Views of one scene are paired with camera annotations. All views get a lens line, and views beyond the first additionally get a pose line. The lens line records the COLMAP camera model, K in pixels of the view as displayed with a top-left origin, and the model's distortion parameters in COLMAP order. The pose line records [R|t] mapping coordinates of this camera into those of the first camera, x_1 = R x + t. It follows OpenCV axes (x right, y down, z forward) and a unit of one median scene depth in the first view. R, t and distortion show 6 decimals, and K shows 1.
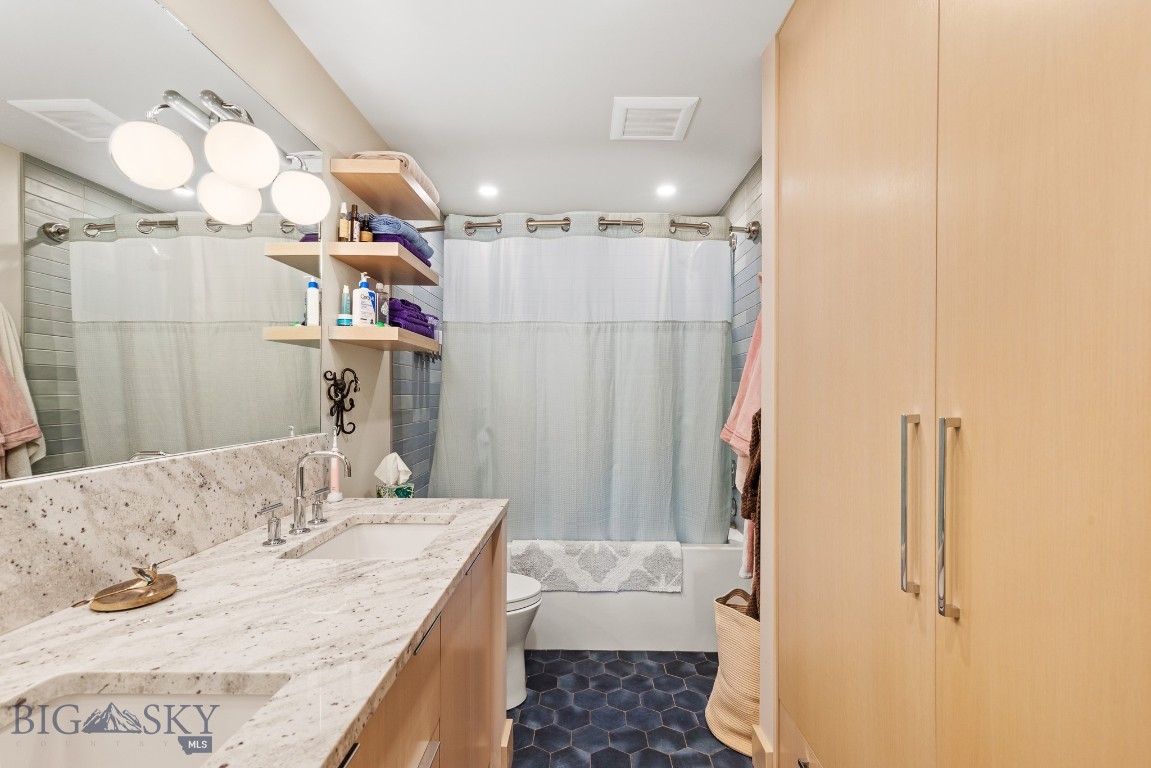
lens RADIAL K [[521.4, 0, 578.1], [0, 521.4, 390.2], [0, 0, 1]] dist [0.003754, 0.000195]
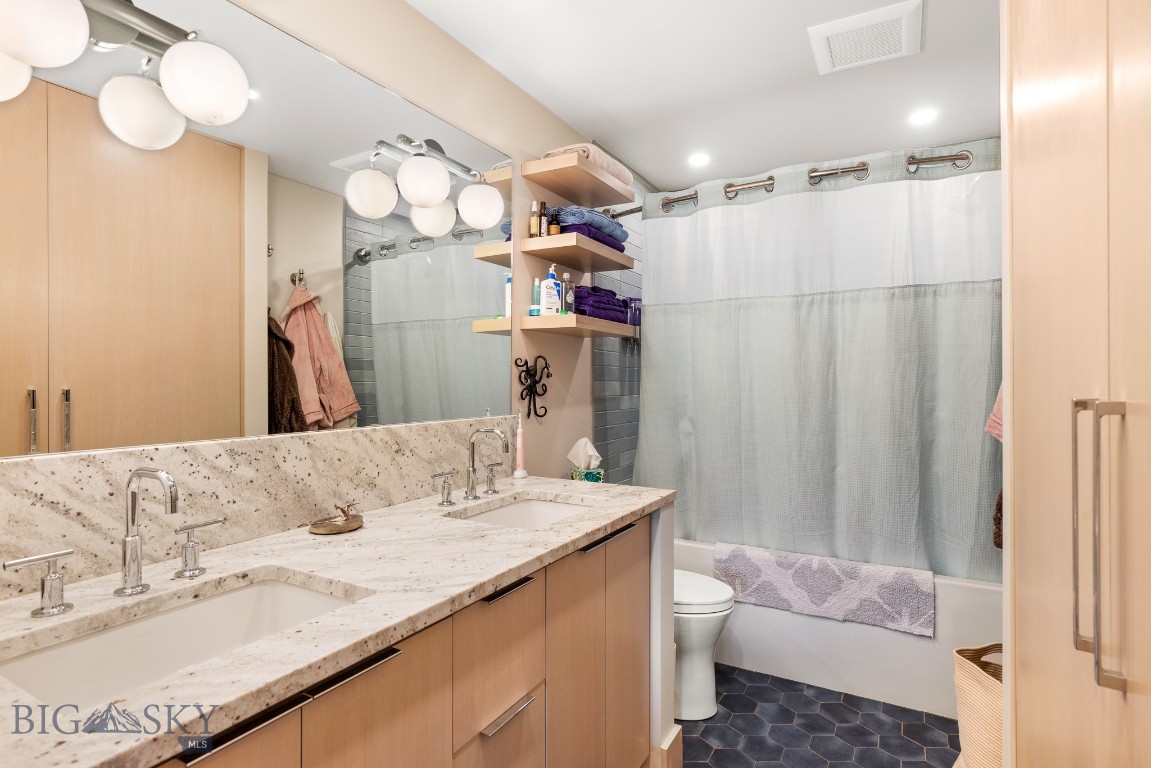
lens RADIAL K [[586.2, 0, 576.5], [0, 586.2, 376.5], [0, 0, 1]] dist [-0.002172, -0.001597]
pose [[0.875354, -0.005675, -0.483449, 0.163652], [0.003459, 0.999979, -0.005475, 0.006373], [0.483470, 0.003121, 0.875355, -0.008891]]
